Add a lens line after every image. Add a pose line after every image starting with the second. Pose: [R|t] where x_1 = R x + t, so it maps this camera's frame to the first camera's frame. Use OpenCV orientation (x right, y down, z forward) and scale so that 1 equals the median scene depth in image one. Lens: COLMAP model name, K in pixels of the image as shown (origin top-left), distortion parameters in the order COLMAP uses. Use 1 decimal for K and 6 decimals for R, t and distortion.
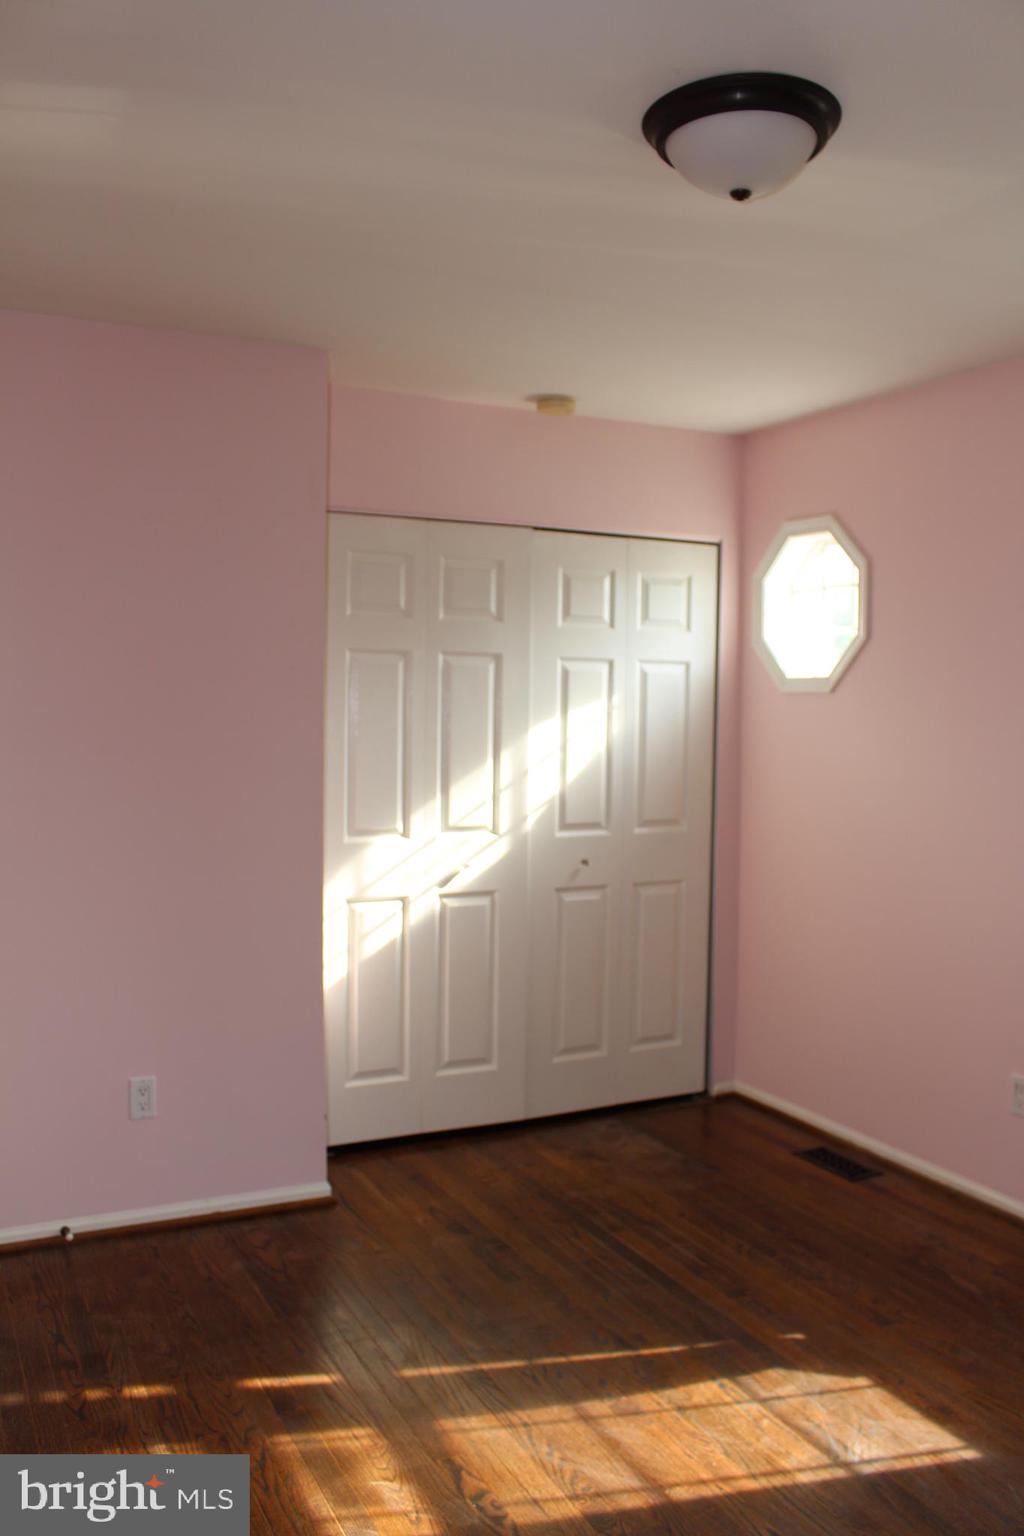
lens RADIAL K [[1285.0, 0, 524.0], [0, 1285.0, 769.6], [0, 0, 1]] dist [-0.163529, 0.145078]
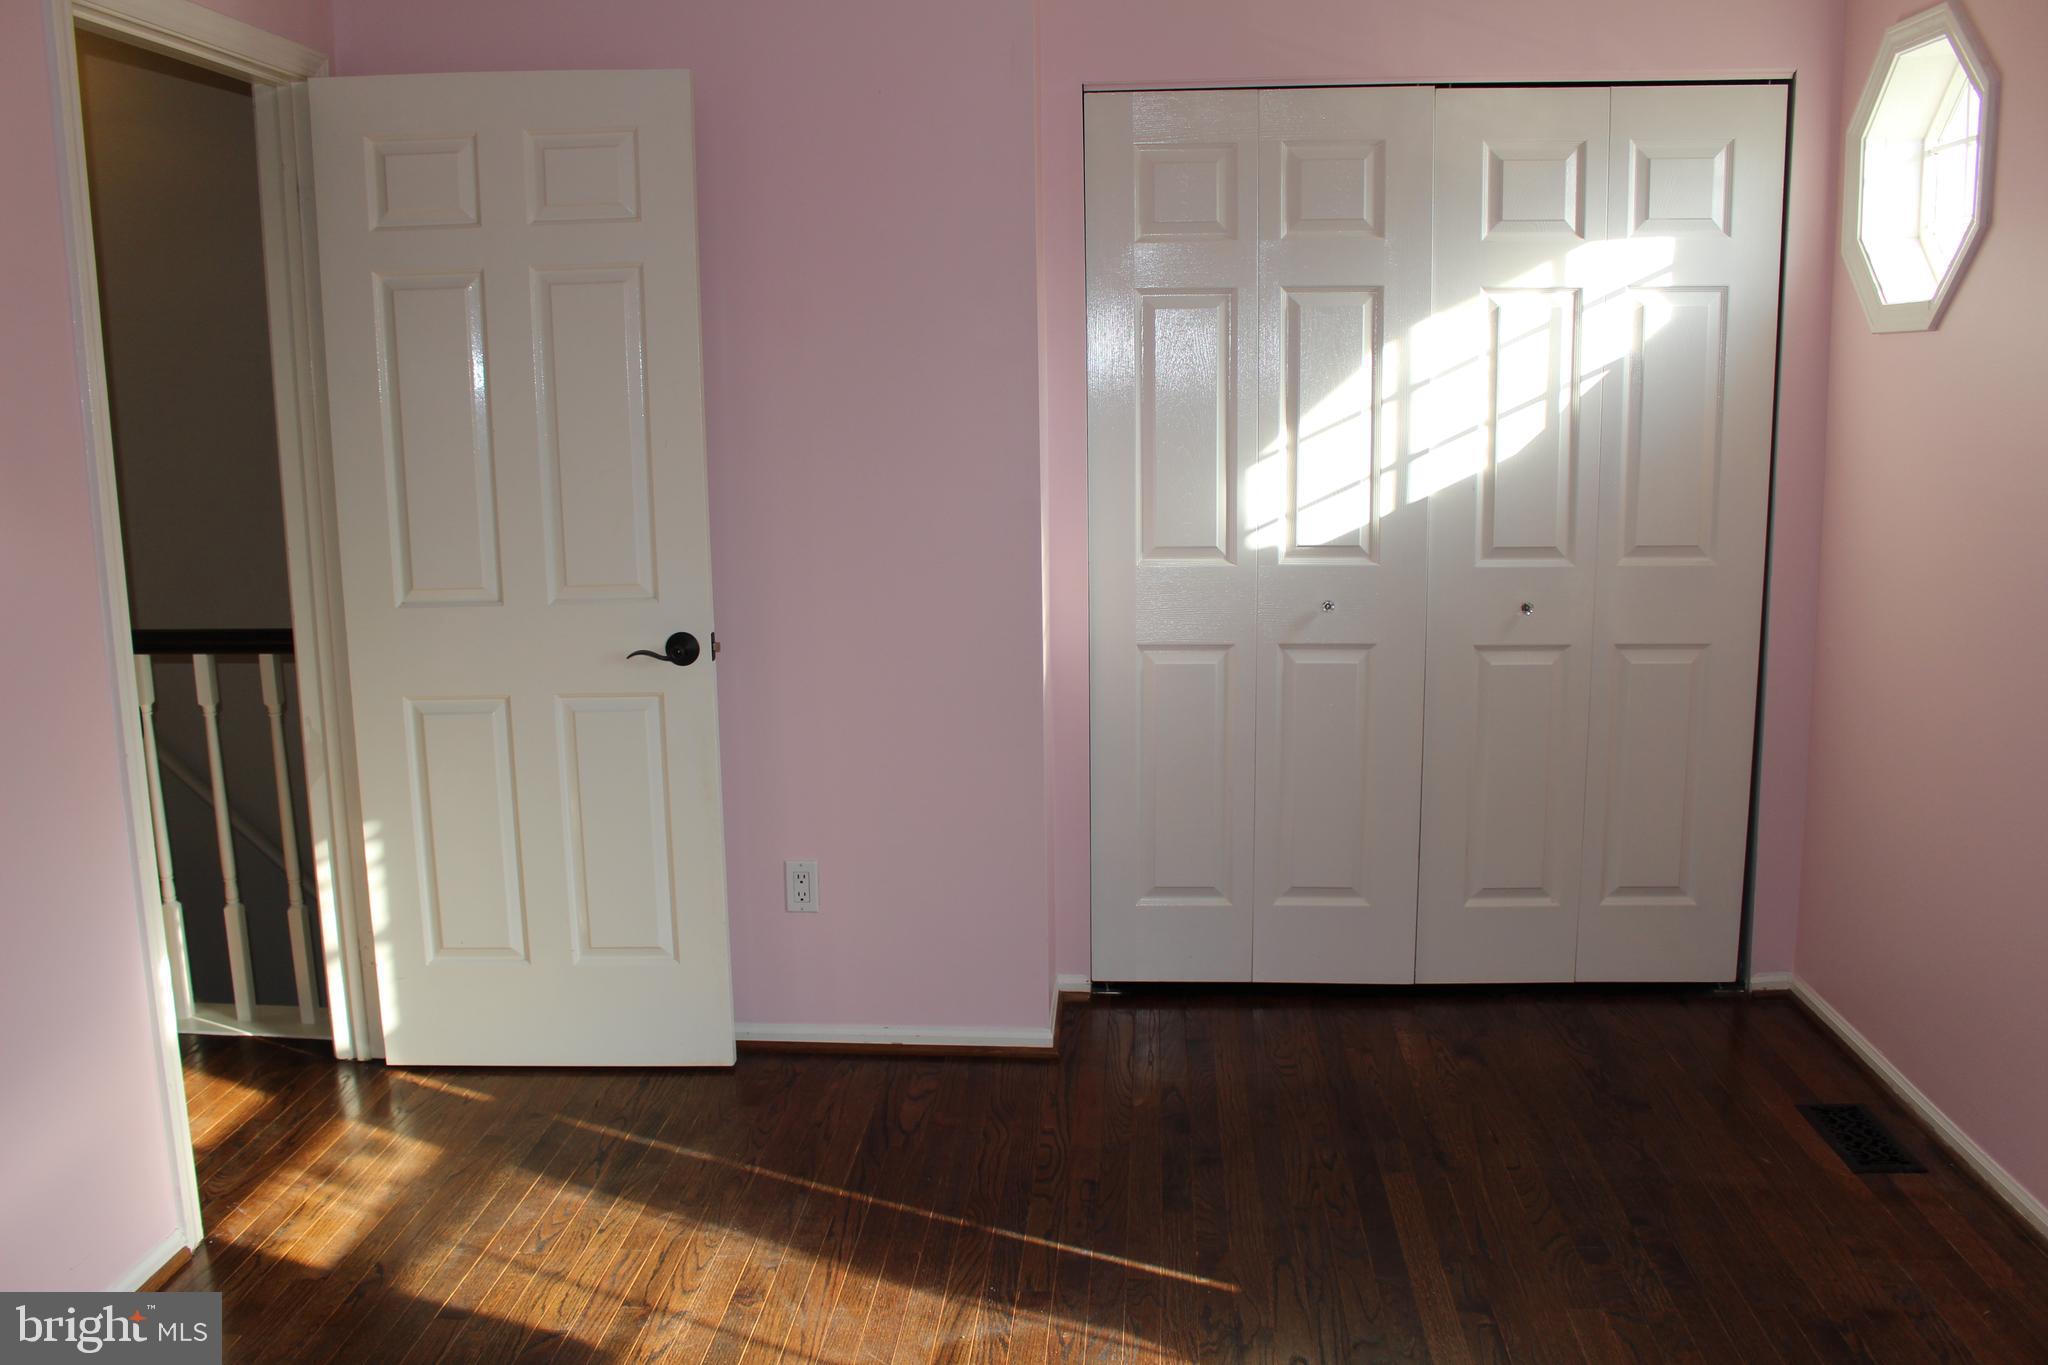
lens RADIAL K [[1713.3, 0, 1014.1], [0, 1713.3, 689.9], [0, 0, 1]] dist [-0.163529, 0.145078]
pose [[0.848593, 0.066982, -0.524789, 0.297056], [0.004716, 0.990956, 0.134107, -0.001958], [0.529025, -0.116277, 0.840602, 0.156073]]
